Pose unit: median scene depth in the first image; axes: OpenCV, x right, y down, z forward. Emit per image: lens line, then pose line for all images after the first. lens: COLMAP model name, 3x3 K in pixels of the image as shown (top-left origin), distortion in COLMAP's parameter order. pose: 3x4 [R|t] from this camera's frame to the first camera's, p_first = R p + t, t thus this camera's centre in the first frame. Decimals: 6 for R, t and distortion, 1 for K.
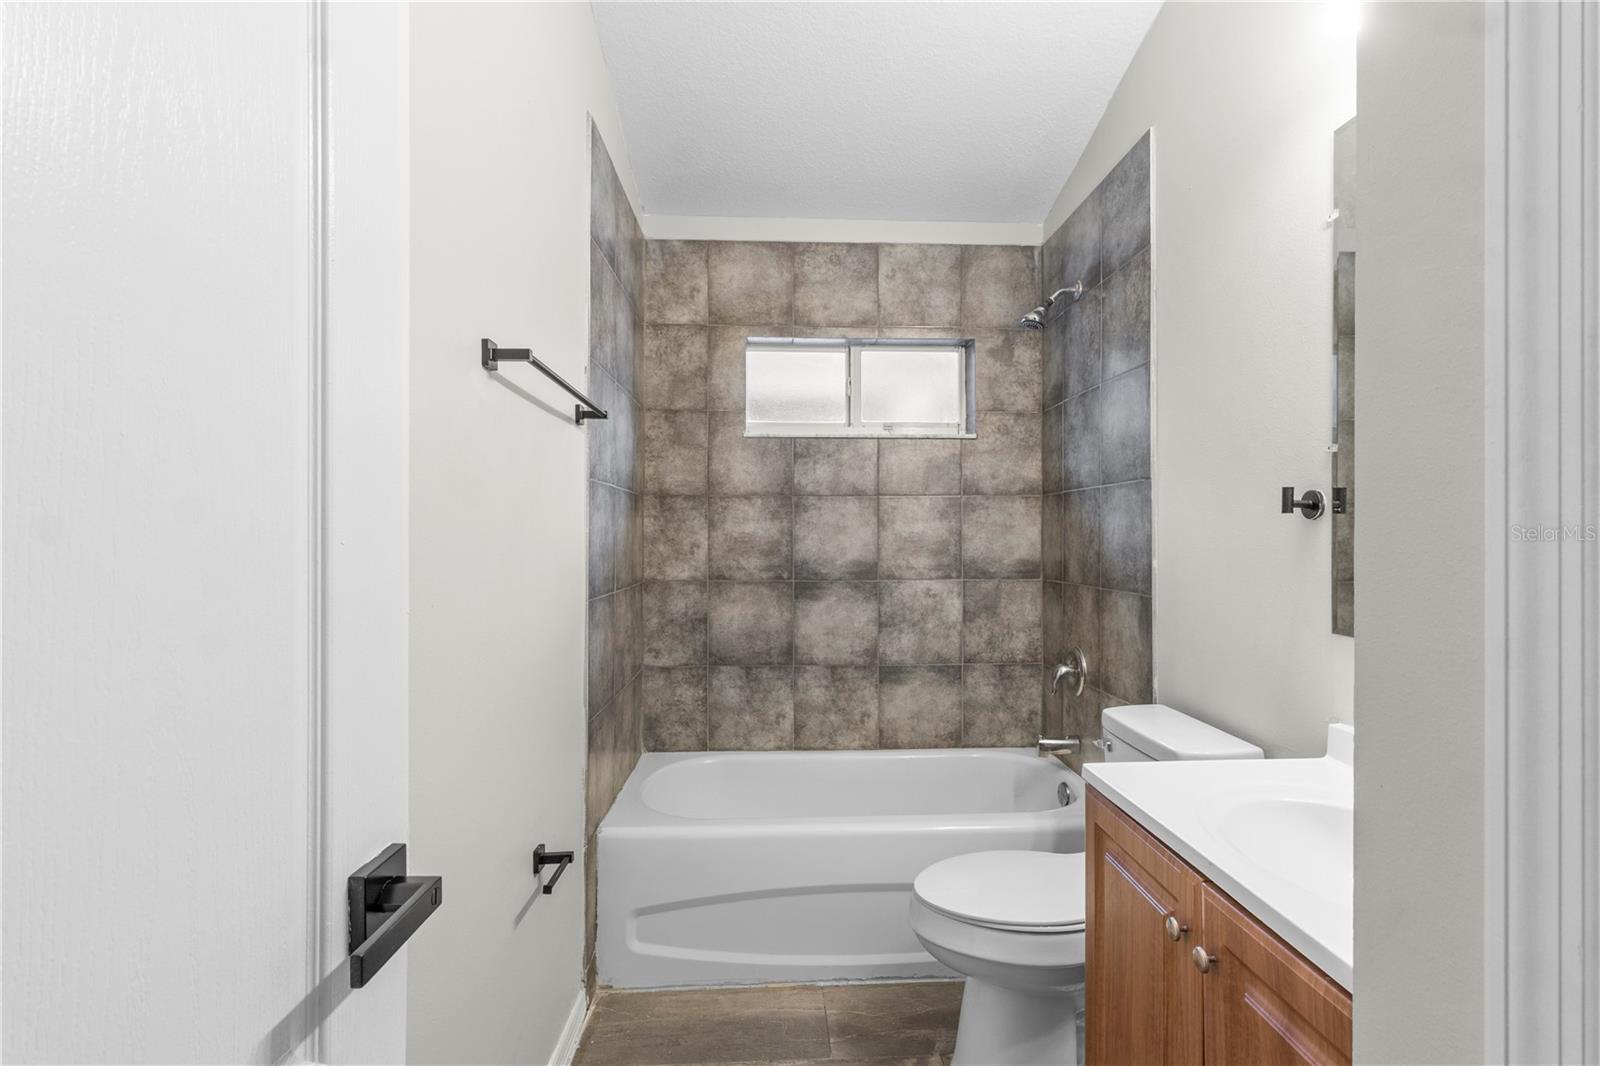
lens RADIAL K [[757.7, 0, 804.9], [0, 757.7, 542.5], [0, 0, 1]] dist [0.001680, 0.000441]
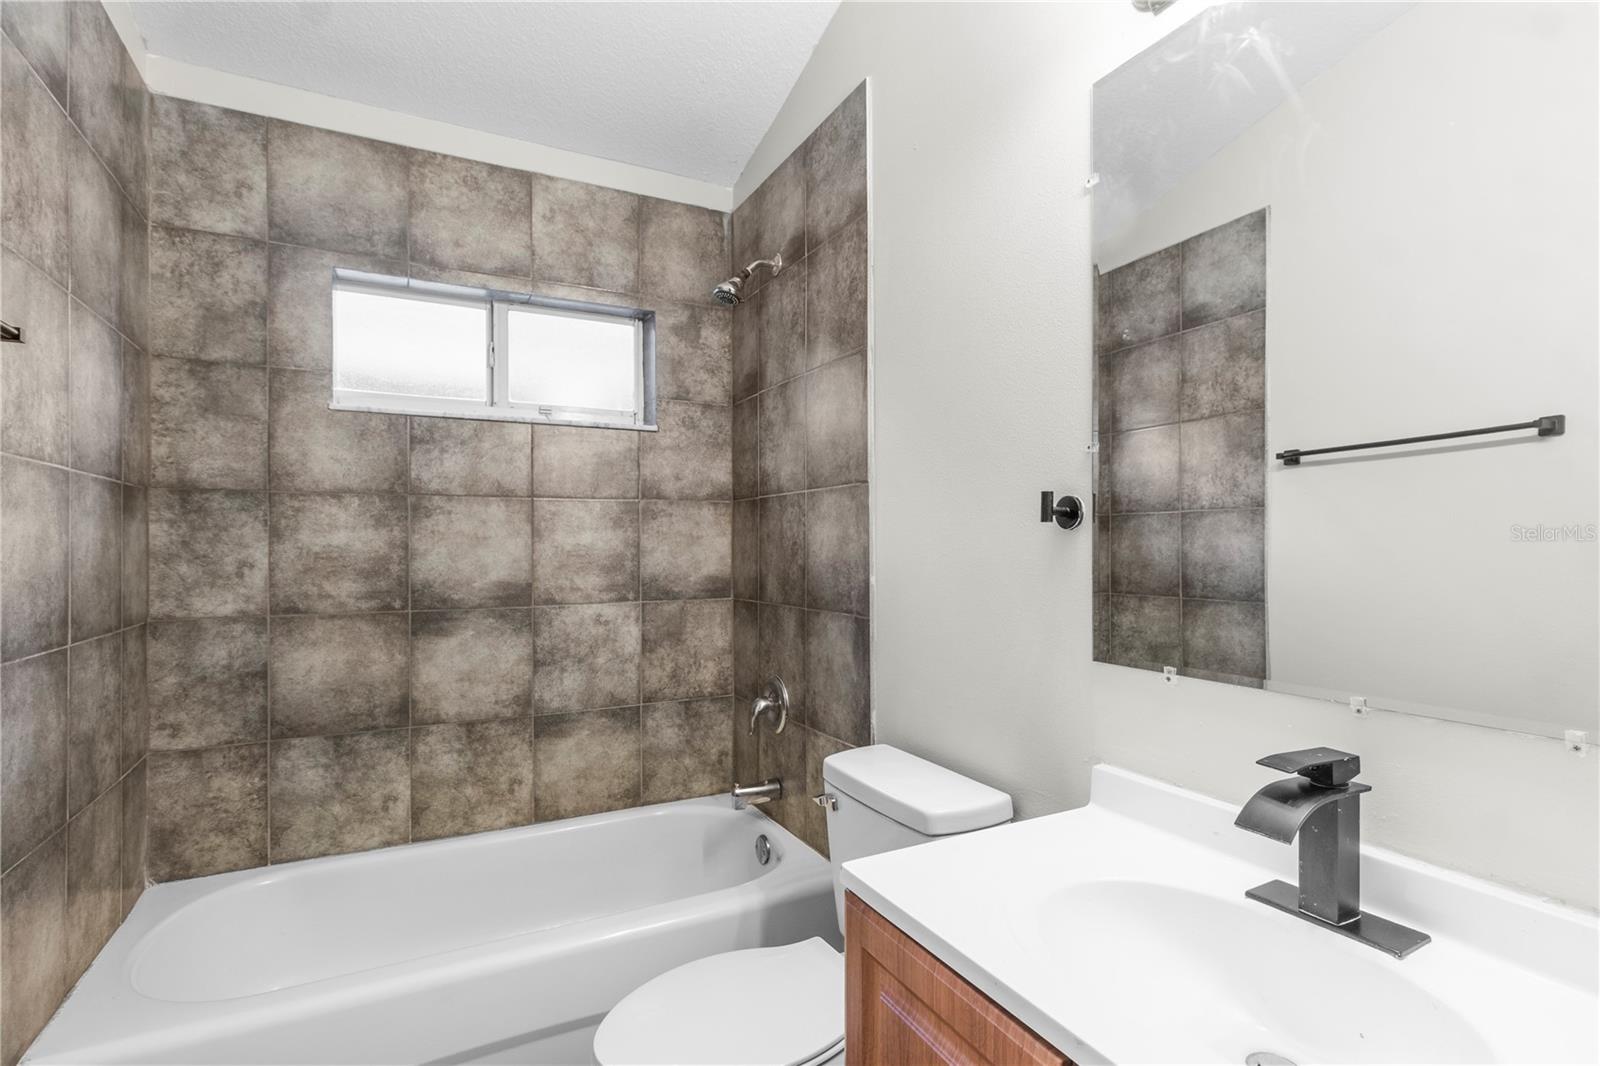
lens RADIAL K [[757.7, 0, 804.9], [0, 757.7, 542.5], [0, 0, 1]] dist [0.001680, 0.000441]
pose [[0.900106, -0.001448, 0.435668, 0.009728], [0.007621, 0.999894, -0.012422, -0.003743], [-0.435604, 0.014501, 0.900022, 0.181388]]
